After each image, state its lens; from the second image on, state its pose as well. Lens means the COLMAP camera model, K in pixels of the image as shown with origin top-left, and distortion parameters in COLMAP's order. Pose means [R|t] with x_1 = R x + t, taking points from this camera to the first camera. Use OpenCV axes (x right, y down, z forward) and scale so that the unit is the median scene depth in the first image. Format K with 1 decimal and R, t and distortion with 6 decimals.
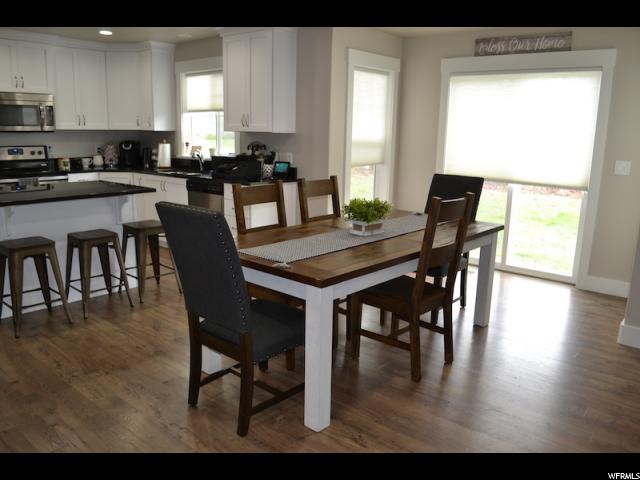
lens RADIAL K [[512.1, 0, 322.6], [0, 512.1, 238.1], [0, 0, 1]] dist [-0.078625, 0.001093]
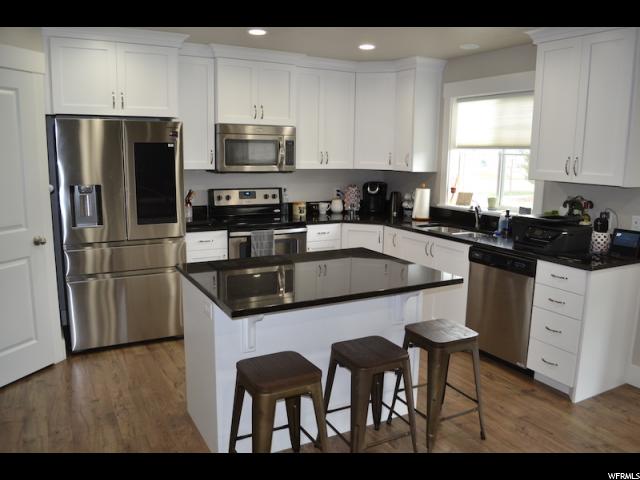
lens RADIAL K [[512.1, 0, 322.6], [0, 512.1, 238.1], [0, 0, 1]] dist [-0.078625, 0.001093]
pose [[0.934548, 0.052237, -0.351982, -0.186818], [-0.068569, 0.997064, -0.034087, -0.077791], [0.349168, 0.055991, 0.935386, 0.234364]]
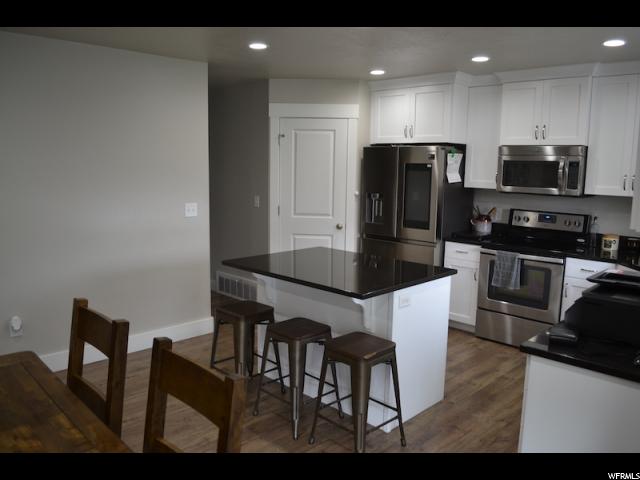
lens RADIAL K [[512.1, 0, 322.6], [0, 512.1, 238.1], [0, 0, 1]] dist [-0.078625, 0.001093]
pose [[-0.060075, 0.114491, -0.991606, 0.199911], [-0.225189, 0.966237, 0.125205, -0.156167], [0.972461, 0.230821, -0.032264, 0.646573]]
